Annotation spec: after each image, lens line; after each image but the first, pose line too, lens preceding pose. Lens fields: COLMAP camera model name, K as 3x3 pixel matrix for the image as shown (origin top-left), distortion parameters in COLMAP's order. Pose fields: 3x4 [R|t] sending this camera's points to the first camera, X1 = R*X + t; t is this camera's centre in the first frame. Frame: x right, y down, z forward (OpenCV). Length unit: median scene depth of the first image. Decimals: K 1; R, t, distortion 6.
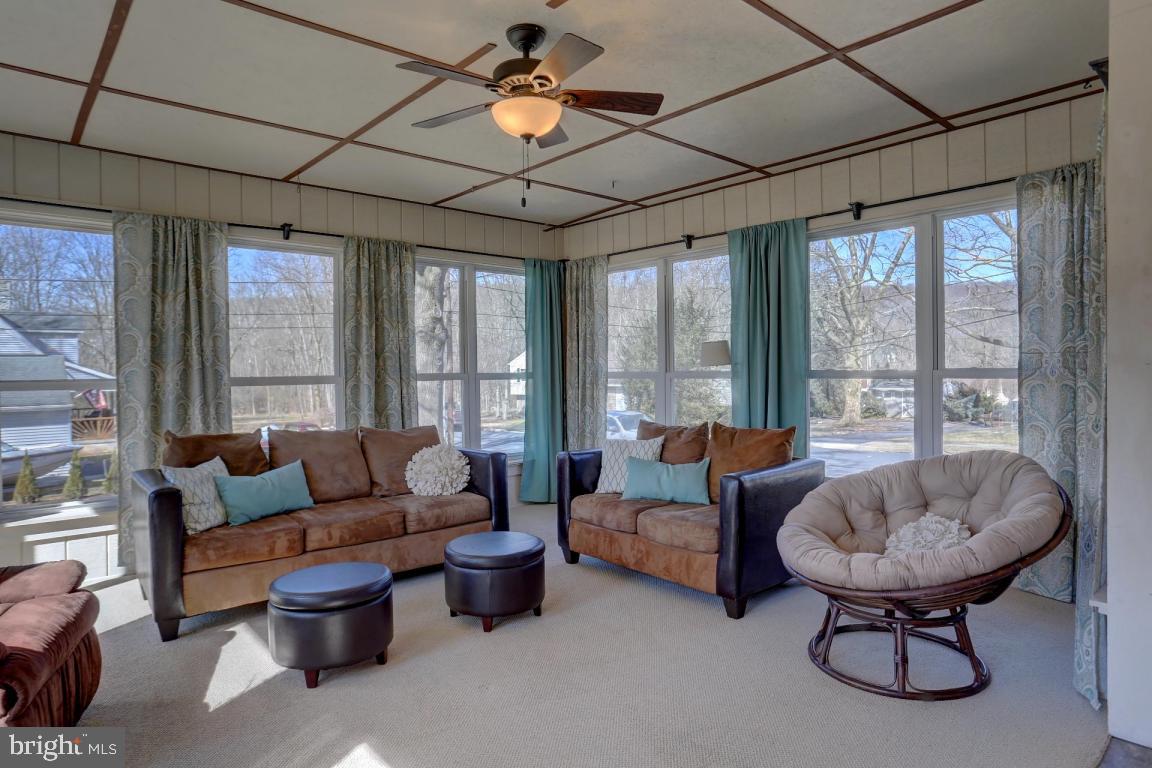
lens RADIAL K [[683.1, 0, 602.4], [0, 683.1, 374.9], [0, 0, 1]] dist [-0.005676, 0.000348]
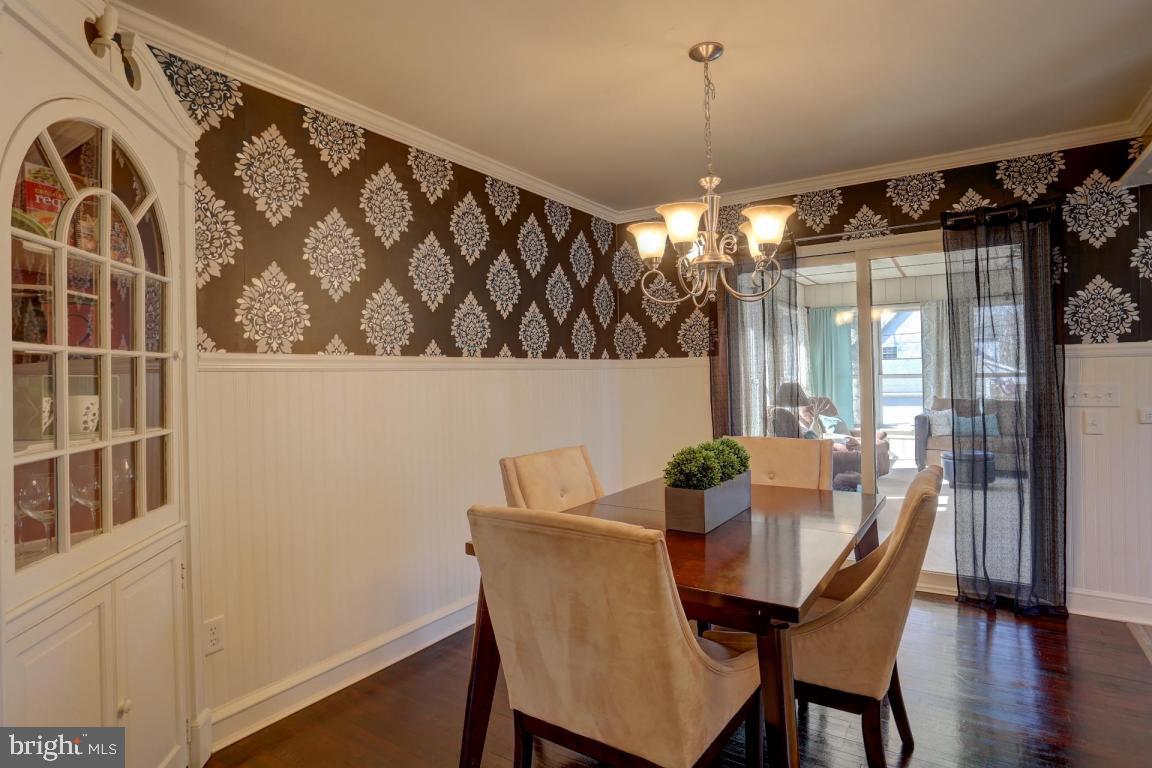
lens RADIAL K [[589.6, 0, 574.2], [0, 589.6, 368.0], [0, 0, 1]] dist [0.000491, 0.000015]
pose [[0.259510, 0.000473, -0.965740, 0.881407], [0.000888, 0.999999, 0.000728, -0.014780], [0.965740, -0.001046, 0.259509, -0.640997]]
